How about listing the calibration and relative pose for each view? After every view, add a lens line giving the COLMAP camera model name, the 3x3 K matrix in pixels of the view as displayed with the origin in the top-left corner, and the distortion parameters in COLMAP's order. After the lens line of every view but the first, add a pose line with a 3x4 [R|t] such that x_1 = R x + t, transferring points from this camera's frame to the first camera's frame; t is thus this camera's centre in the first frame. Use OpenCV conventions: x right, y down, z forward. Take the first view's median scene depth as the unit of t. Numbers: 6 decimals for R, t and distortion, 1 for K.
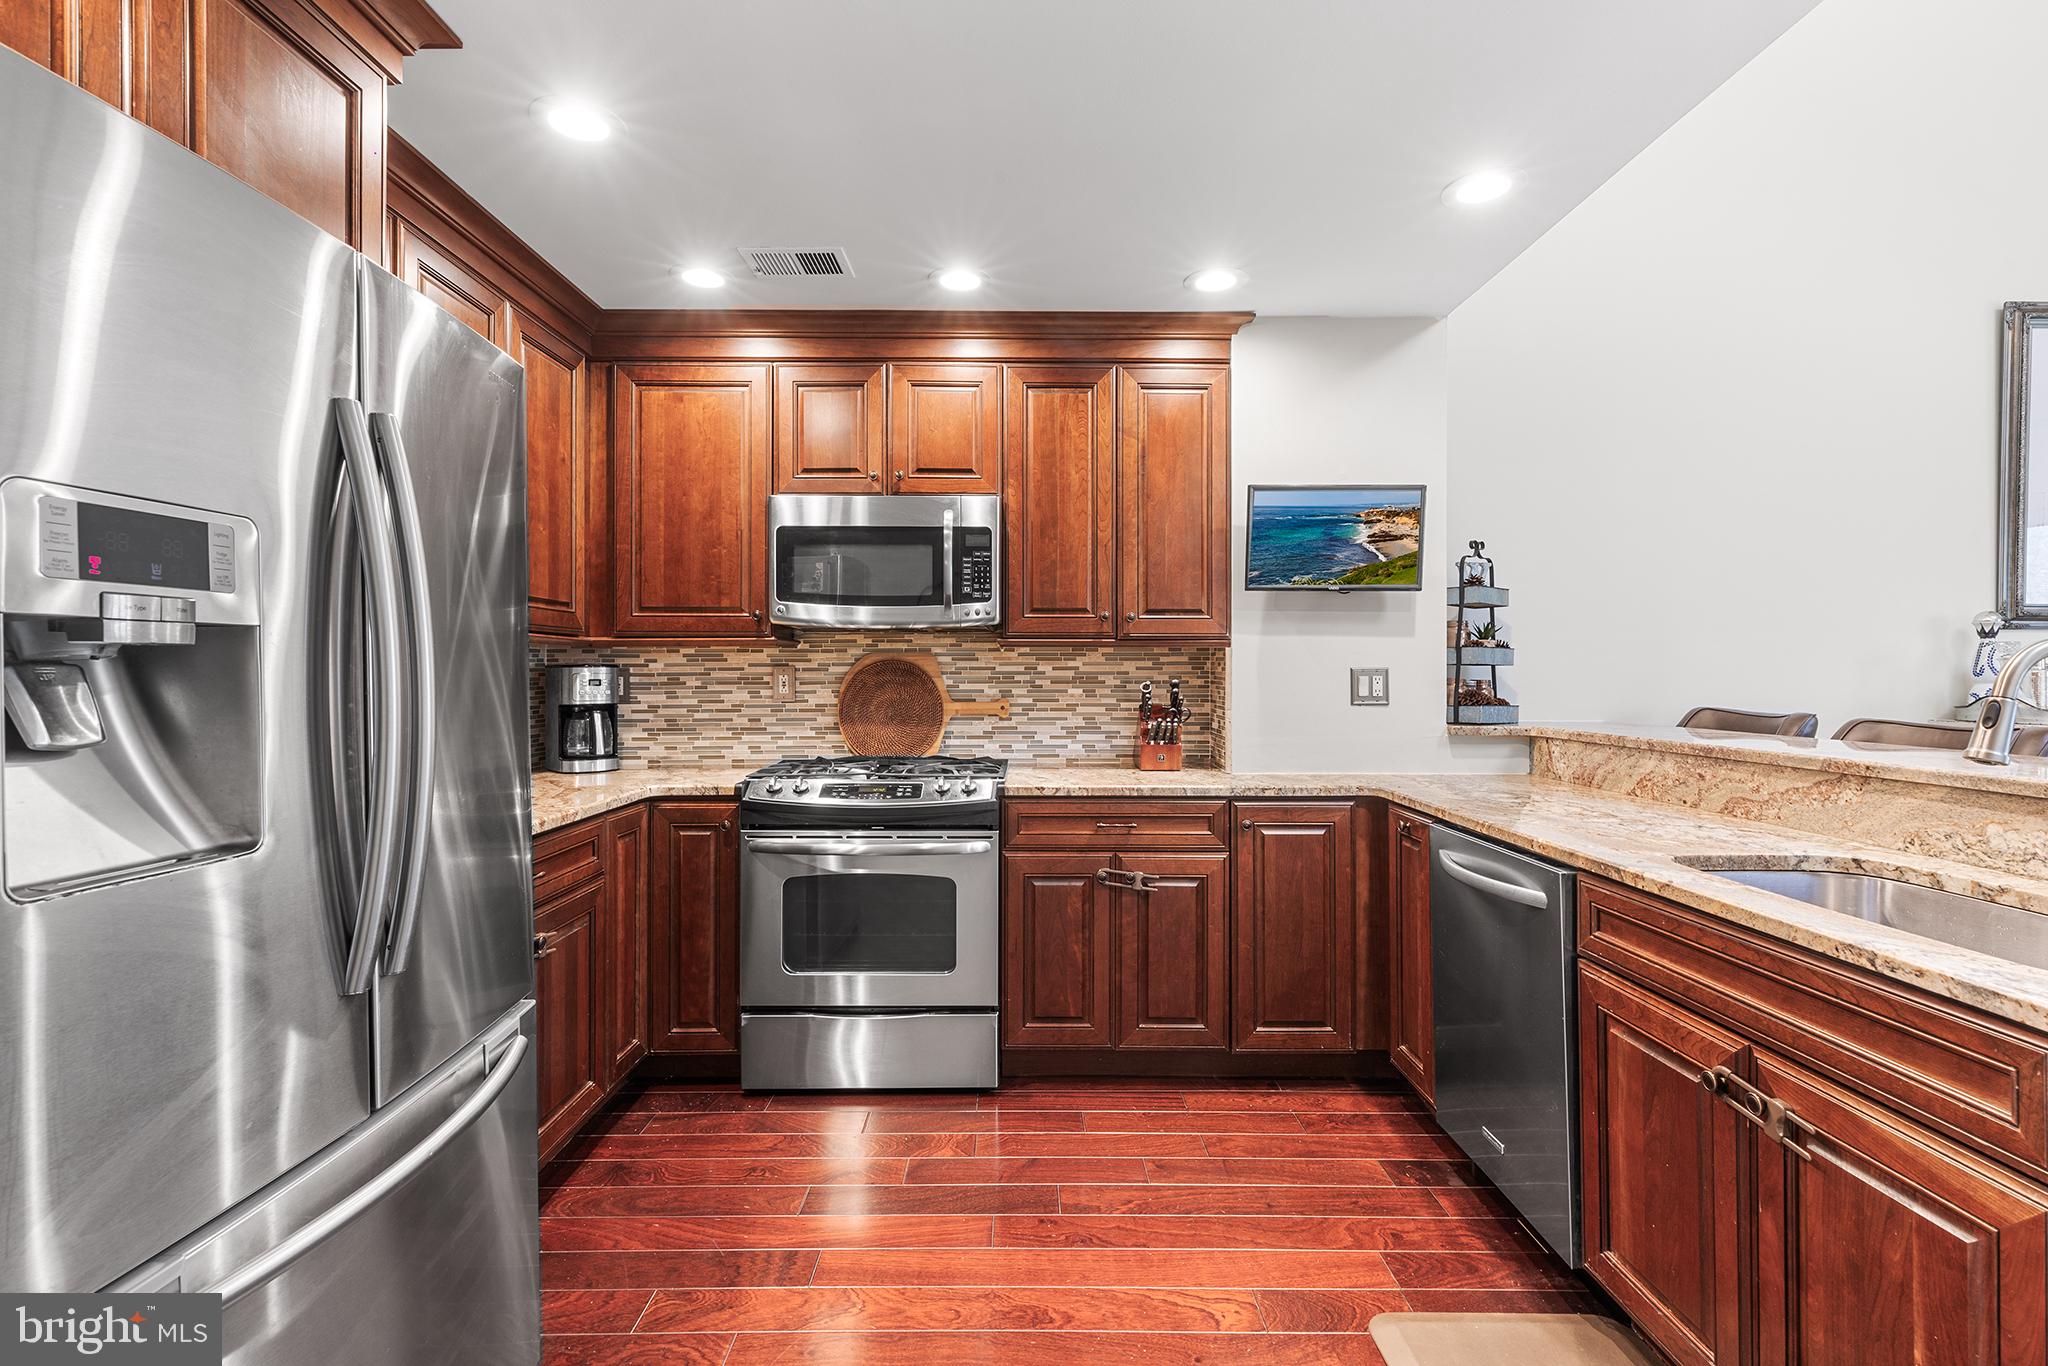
lens RADIAL K [[932.3, 0, 1015.6], [0, 932.3, 673.1], [0, 0, 1]] dist [0.007184, -0.002528]
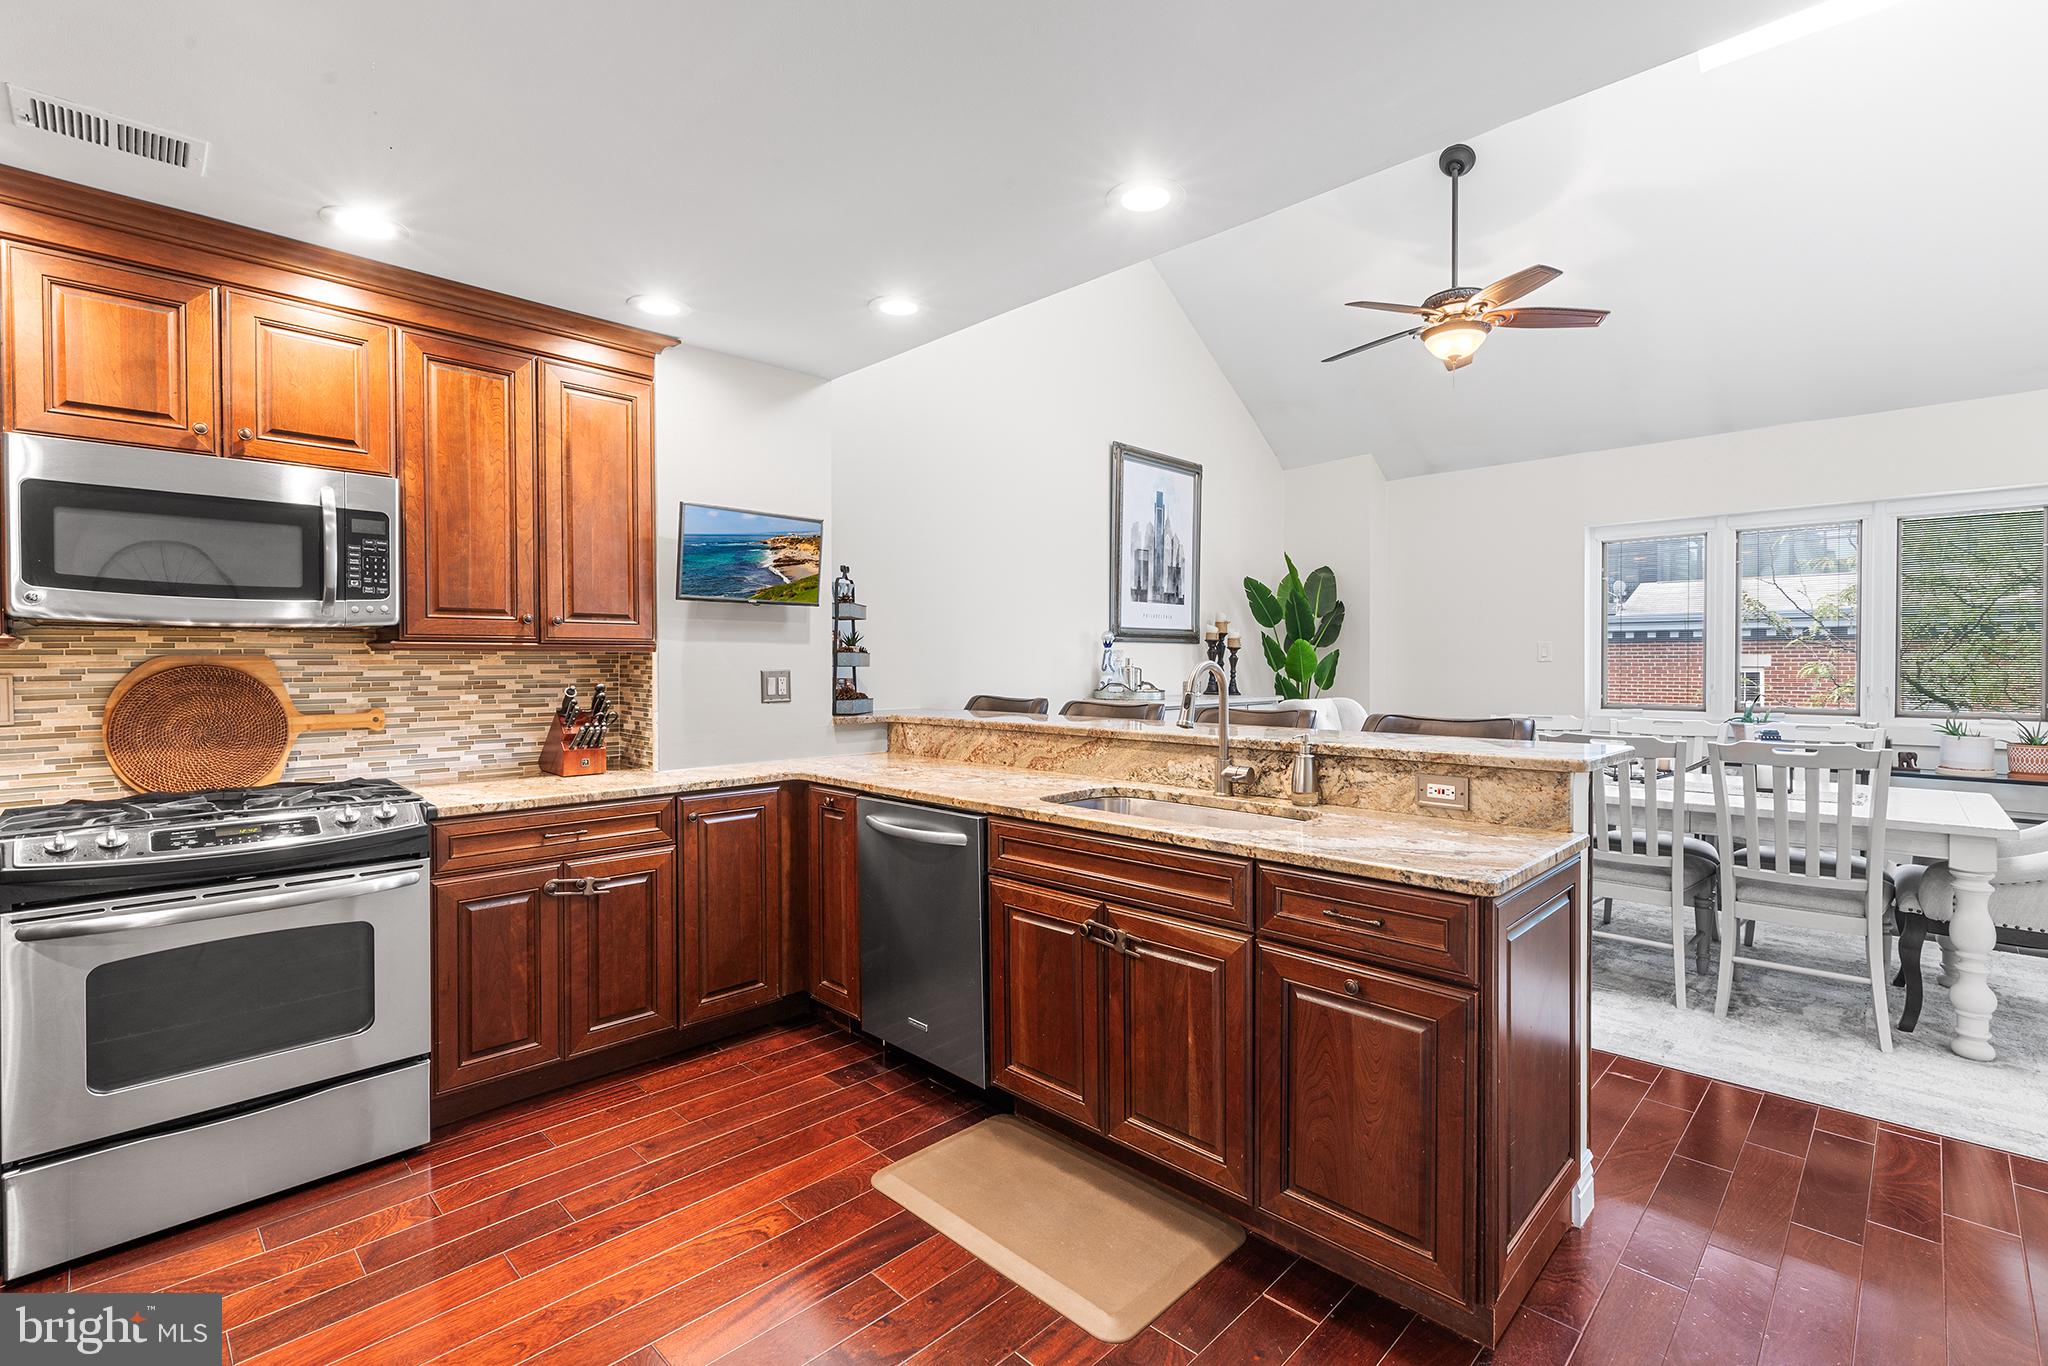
lens RADIAL K [[932.3, 0, 1021.5], [0, 932.3, 672.6], [0, 0, 1]] dist [0.007184, -0.002528]
pose [[0.703410, -0.012717, 0.710671, -0.250466], [0.002936, 0.999883, 0.014986, -0.020928], [-0.710779, -0.008454, 0.703365, -0.036242]]
